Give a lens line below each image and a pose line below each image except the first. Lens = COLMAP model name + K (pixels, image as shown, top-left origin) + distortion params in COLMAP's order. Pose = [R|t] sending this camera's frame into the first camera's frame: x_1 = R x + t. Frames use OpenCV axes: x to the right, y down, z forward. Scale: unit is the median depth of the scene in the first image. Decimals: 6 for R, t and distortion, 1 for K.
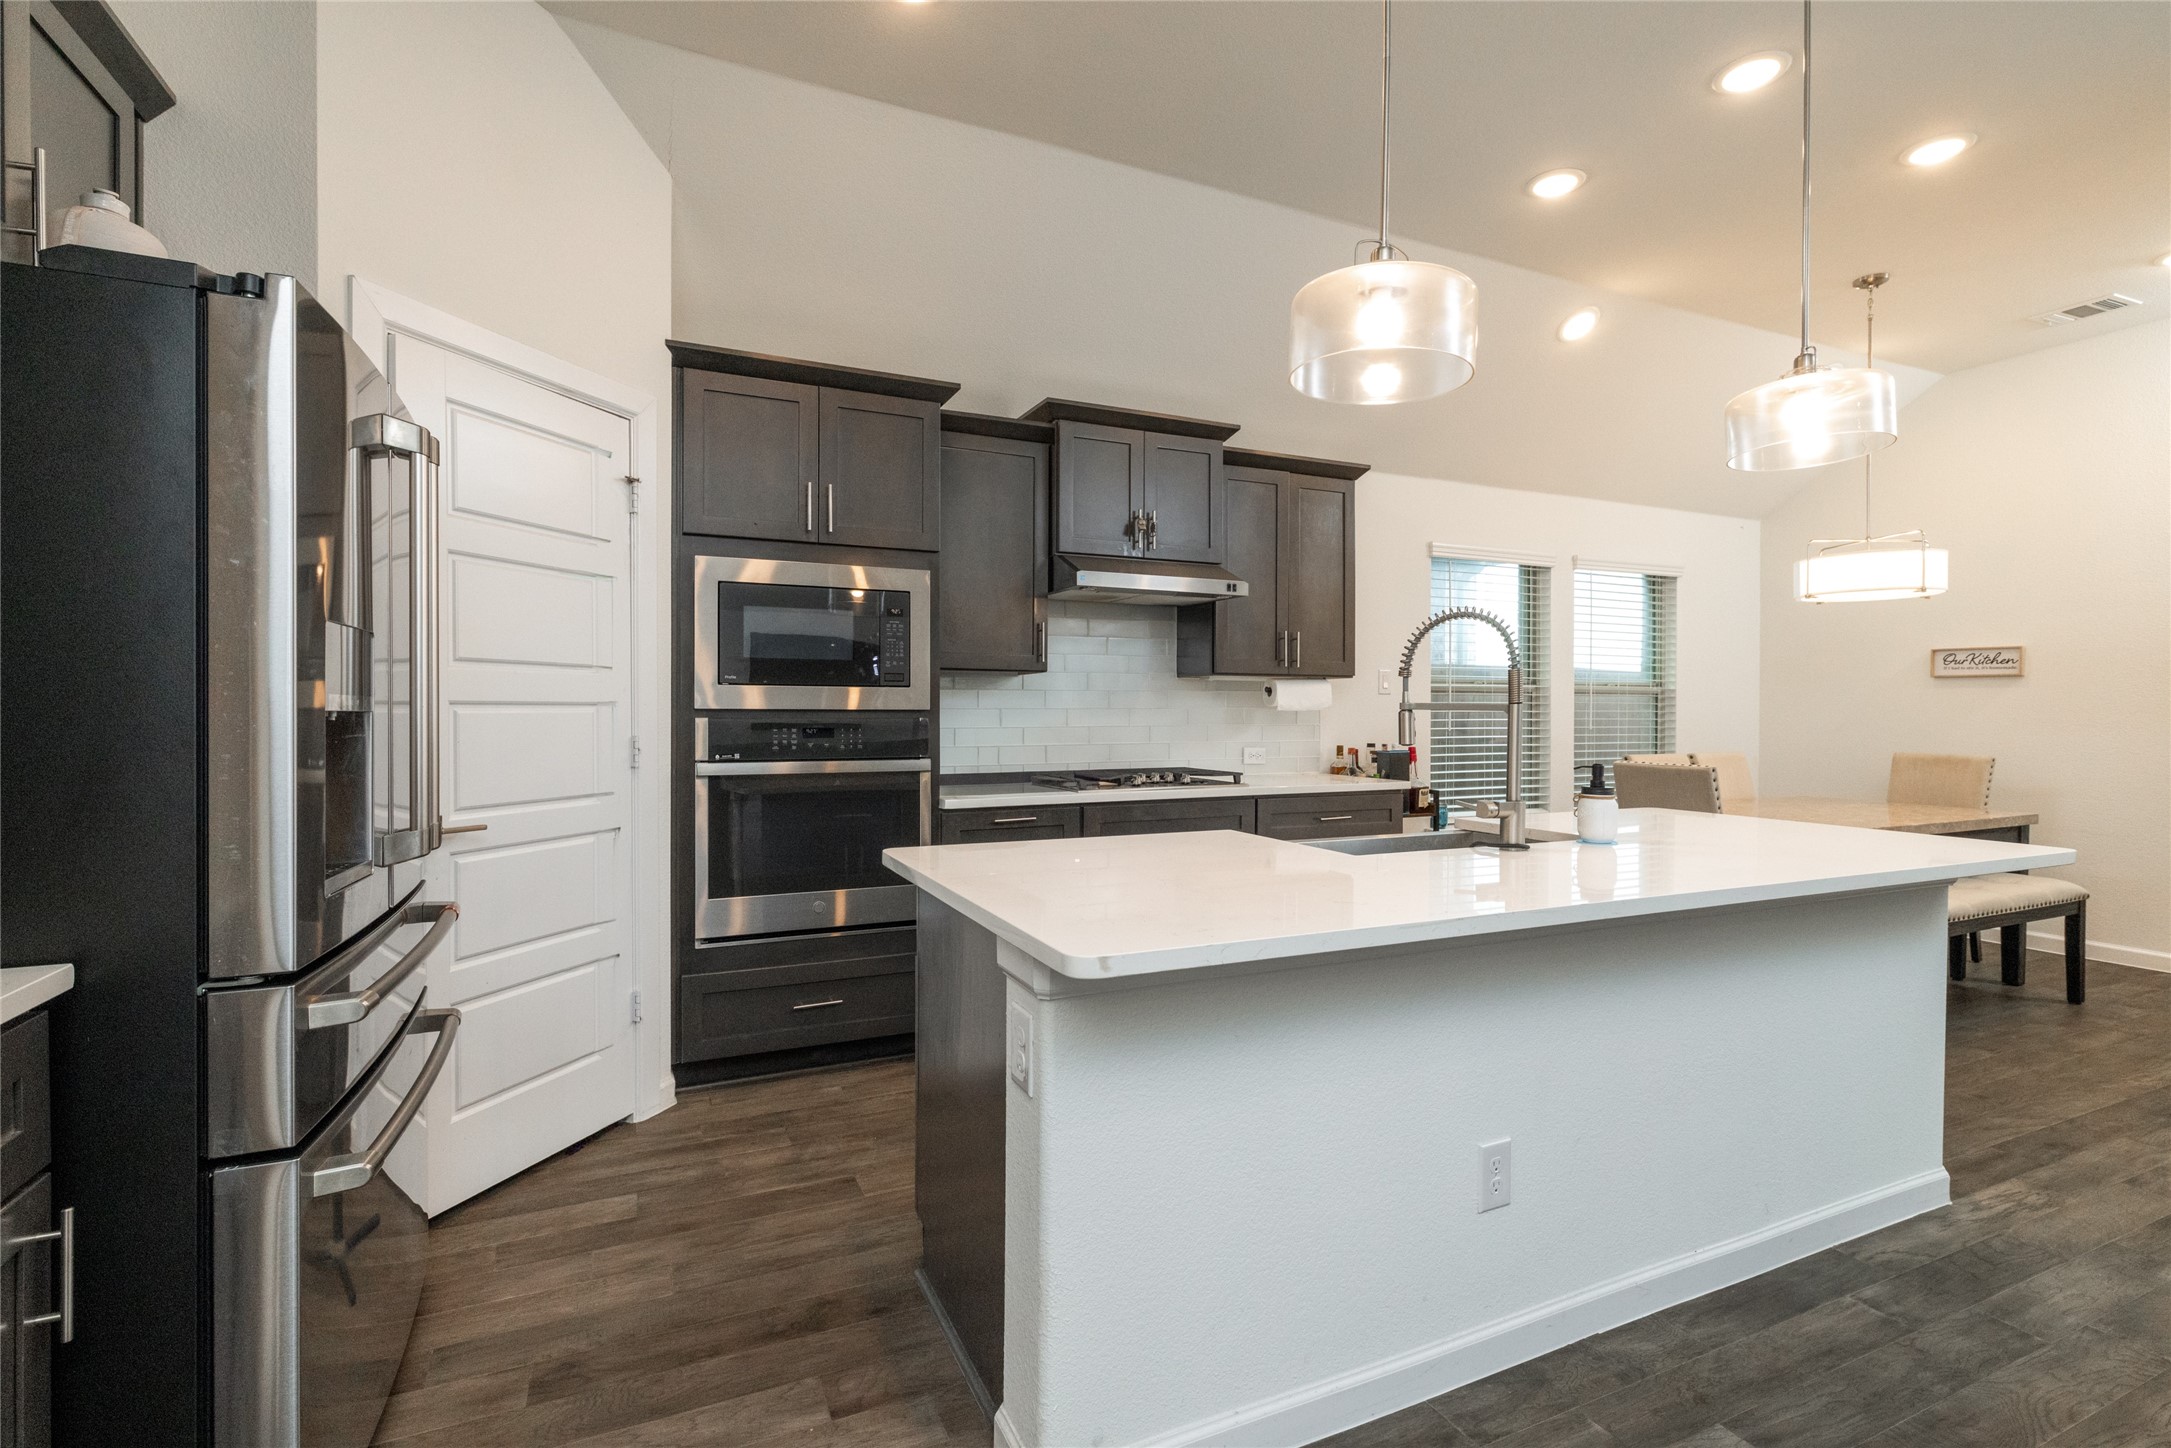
lens RADIAL K [[1005.3, 0, 1088.0], [0, 1005.3, 718.3], [0, 0, 1]] dist [0.000668, 0.000772]
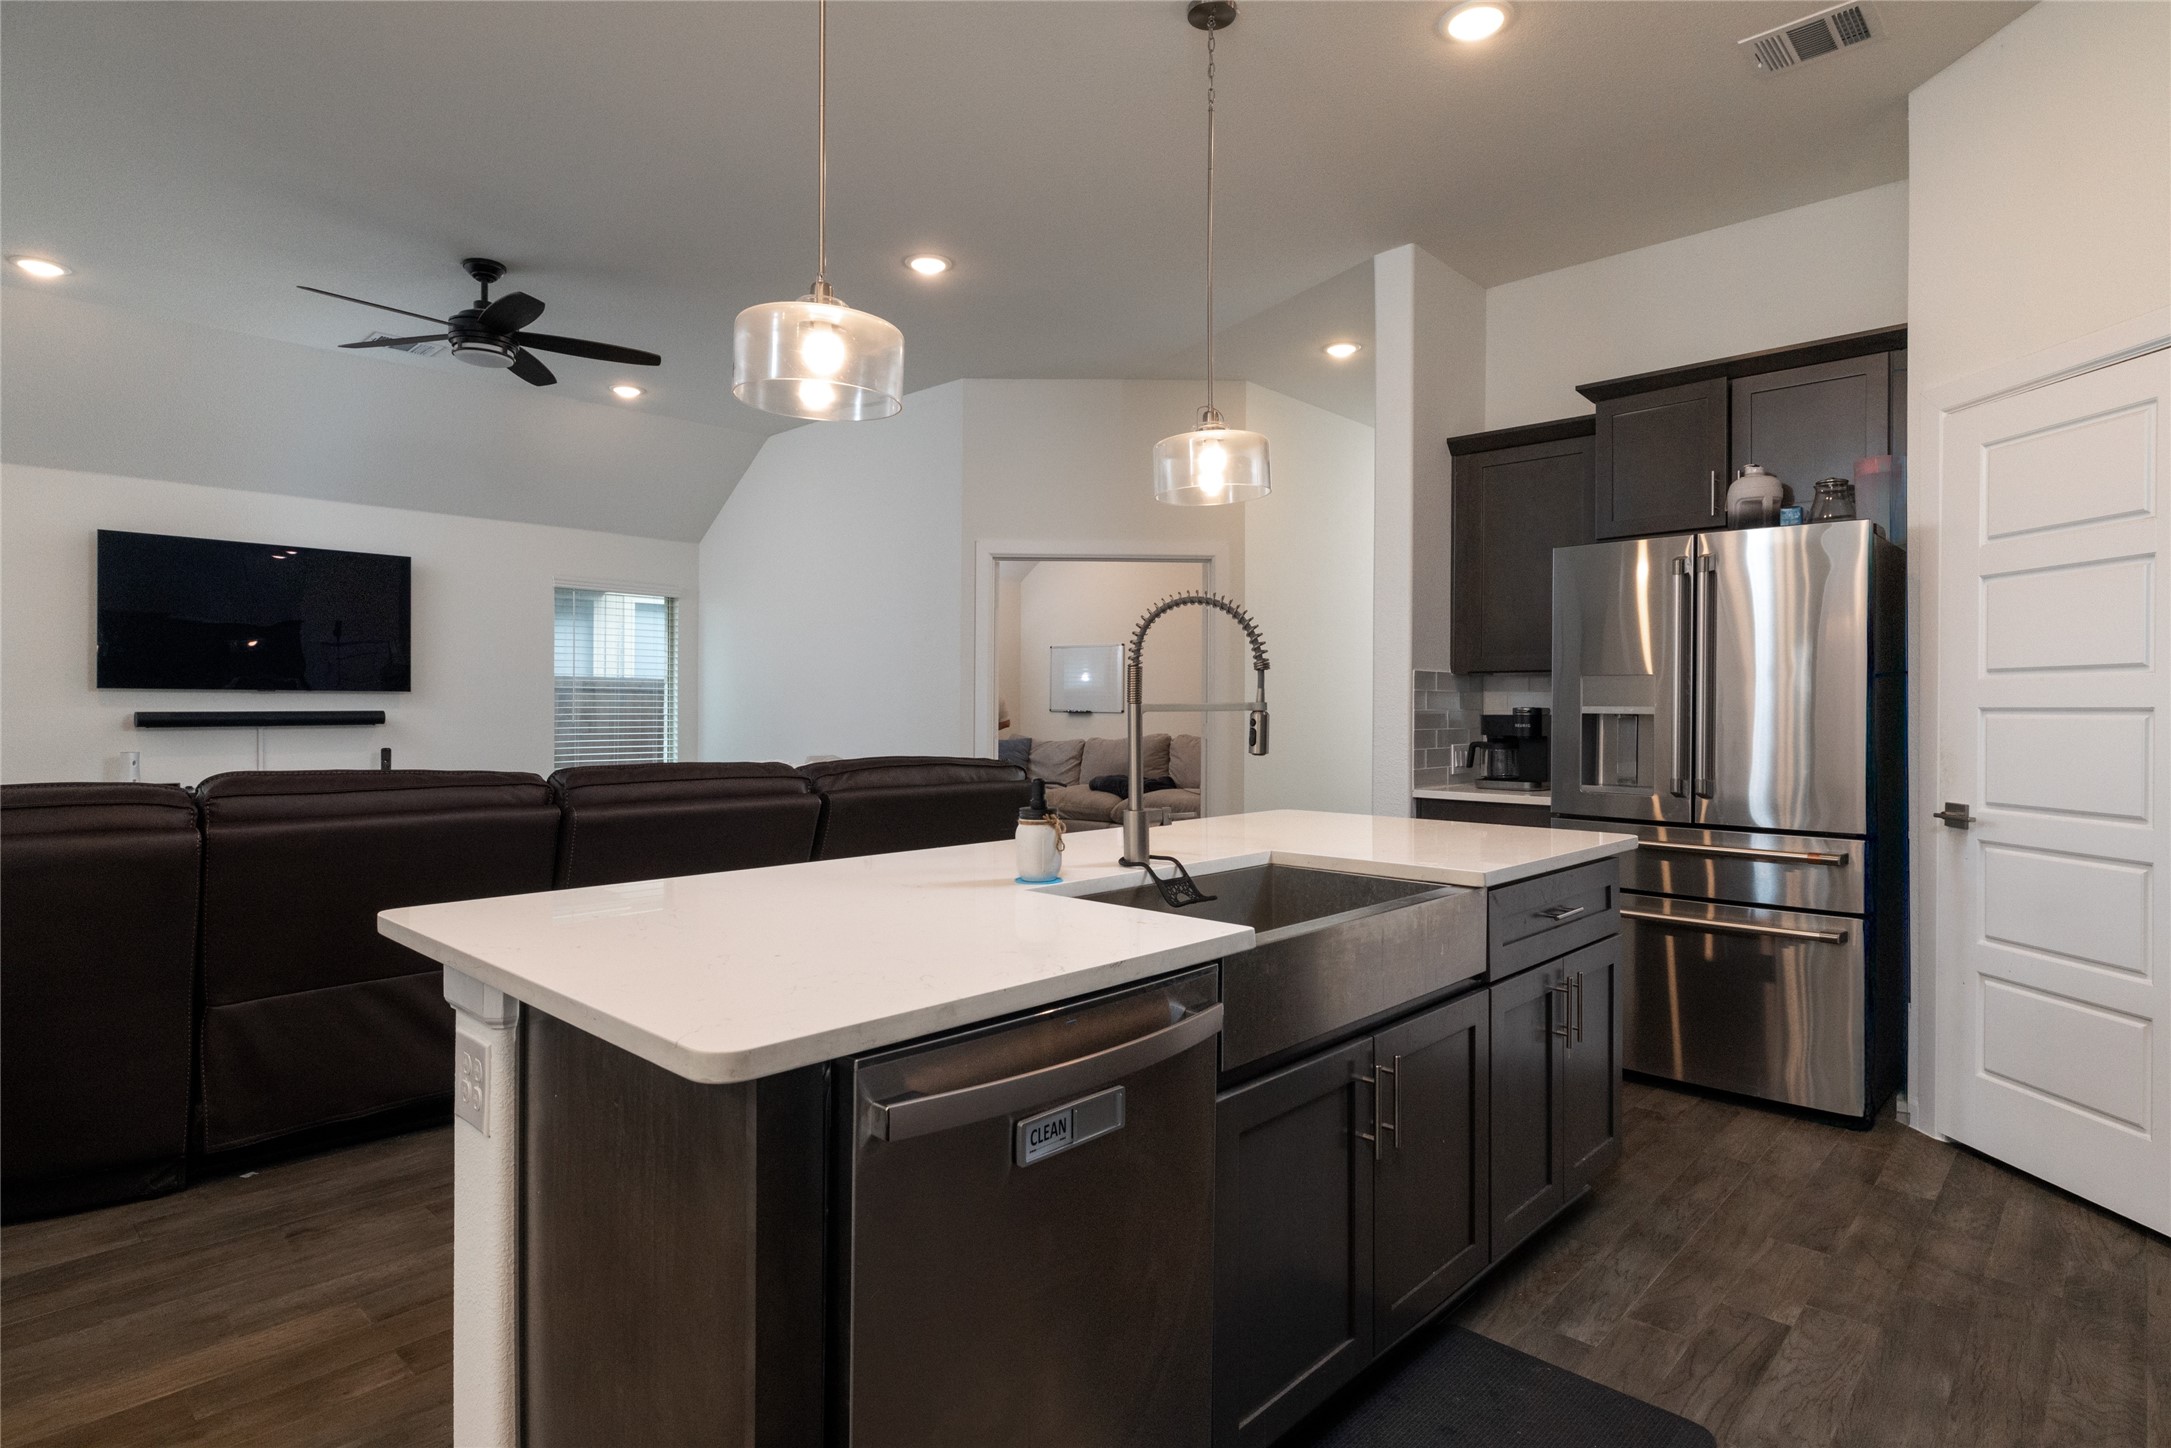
lens RADIAL K [[1134.1, 0, 1081.7], [0, 1134.1, 708.5], [0, 0, 1]] dist [0.002141, 0.000089]
pose [[-0.929789, -0.005286, -0.368055, 0.465645], [-0.008856, 0.999929, 0.008009, -0.010369], [0.367987, 0.010706, -0.929769, 1.065369]]
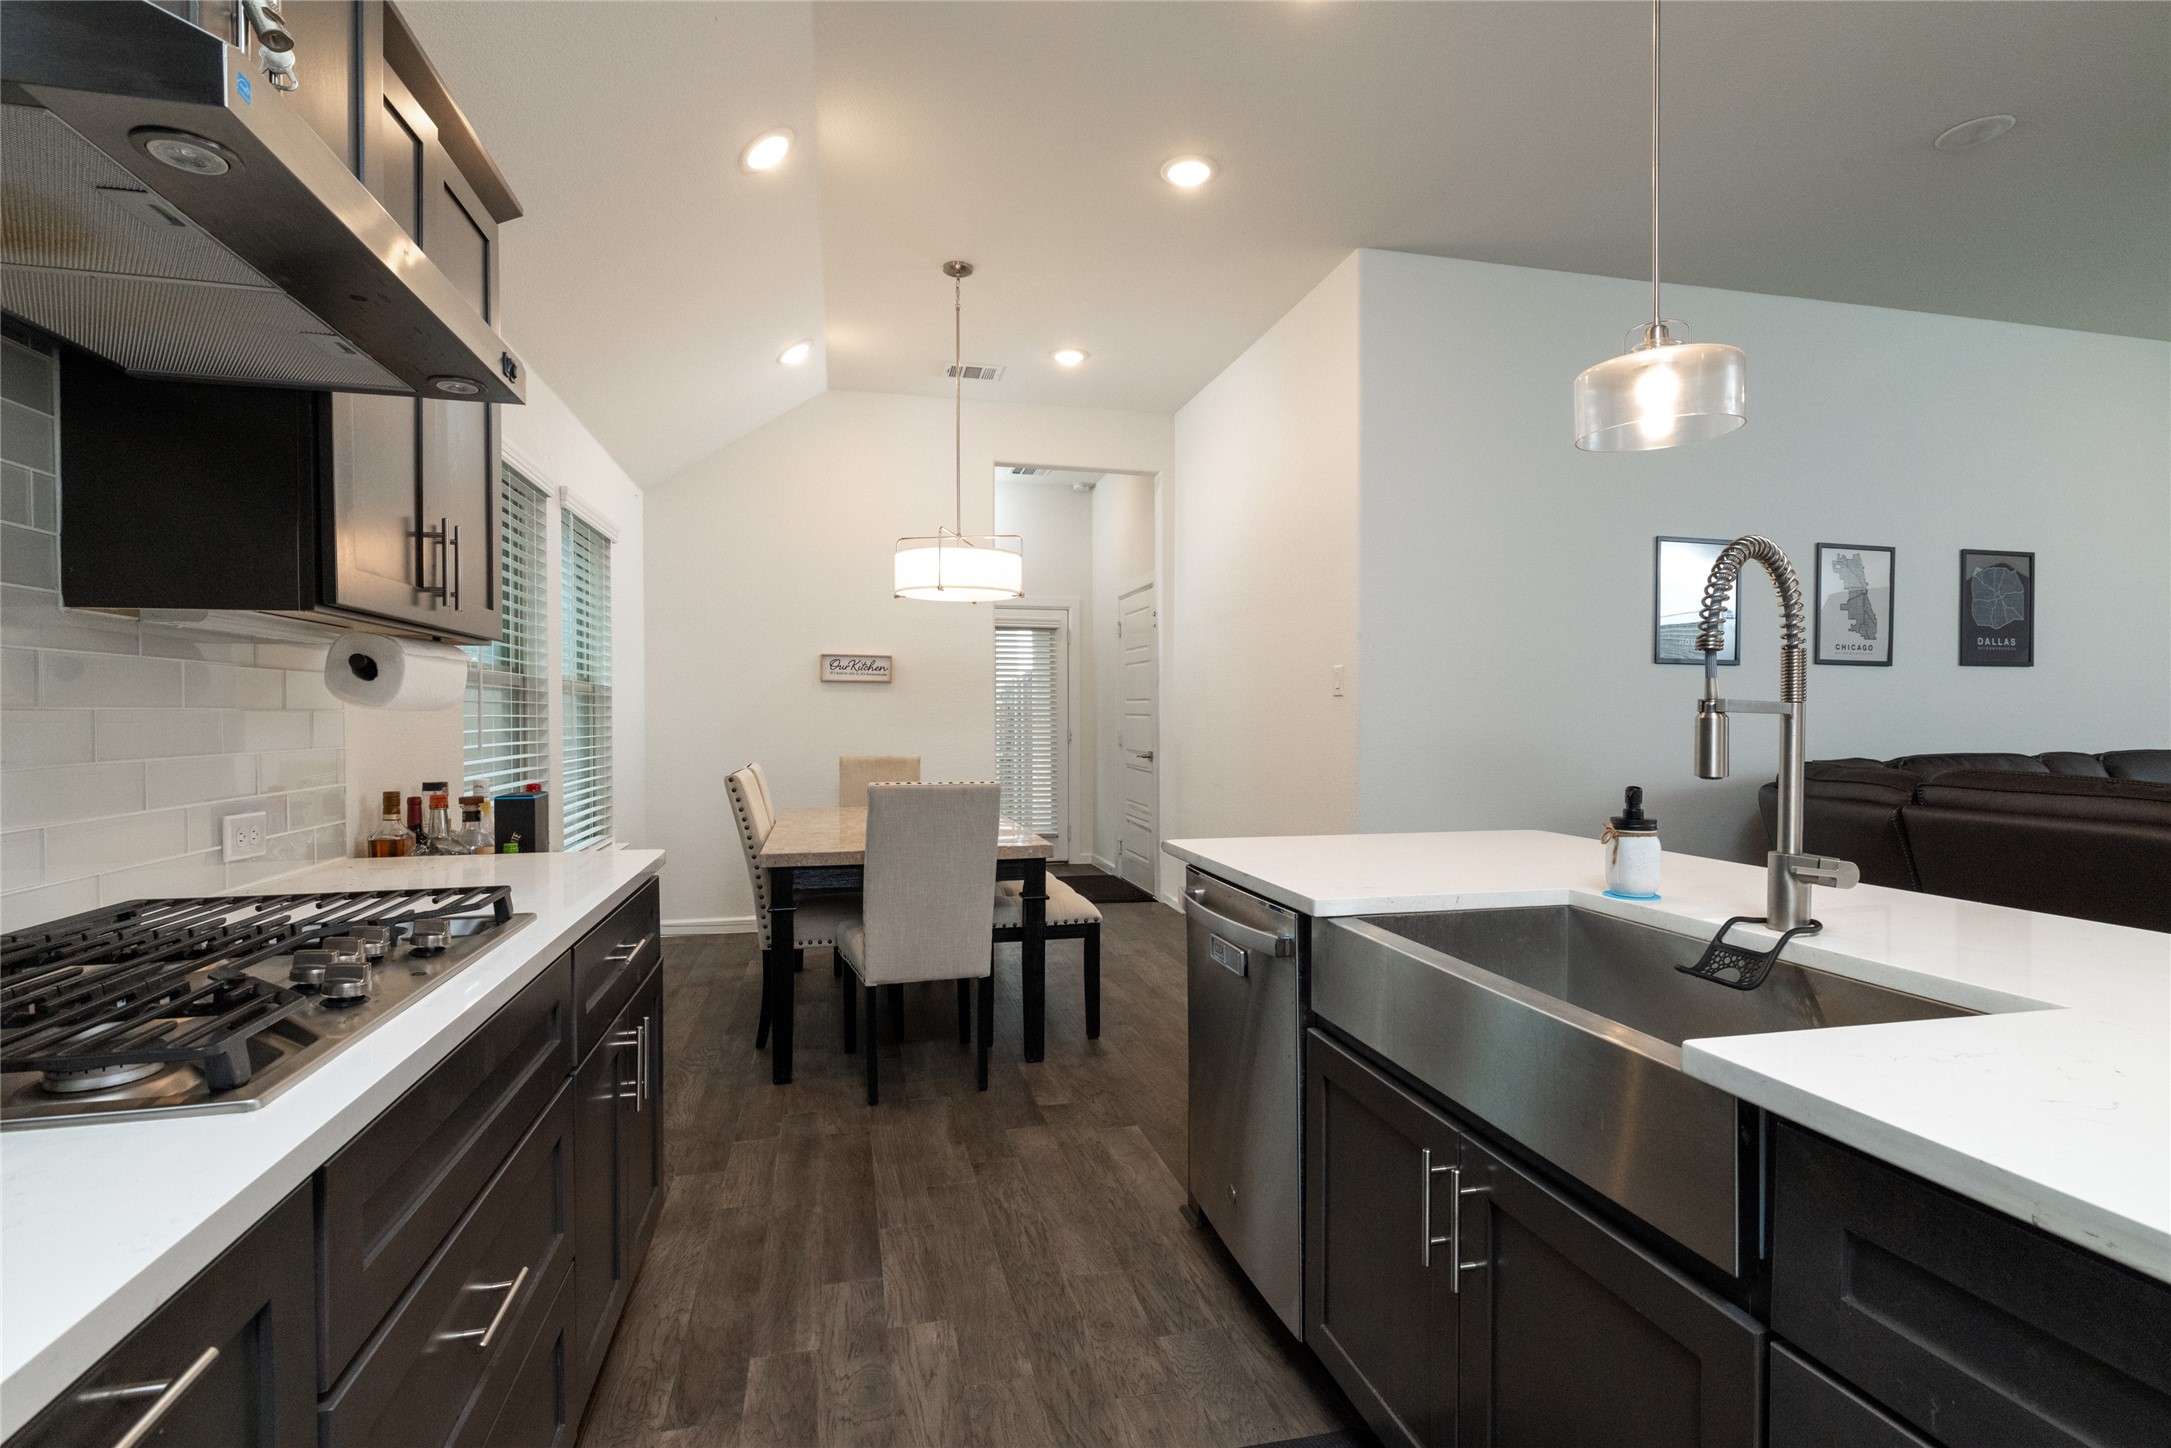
lens RADIAL K [[1017.6, 0, 1085.5], [0, 1017.6, 724.0], [0, 0, 1]] dist [-0.001230, -0.000543]
pose [[0.196986, -0.010746, 0.980347, -0.168089], [0.008870, 0.999919, 0.009178, -0.006082], [-0.980366, 0.006887, 0.197065, 0.725077]]
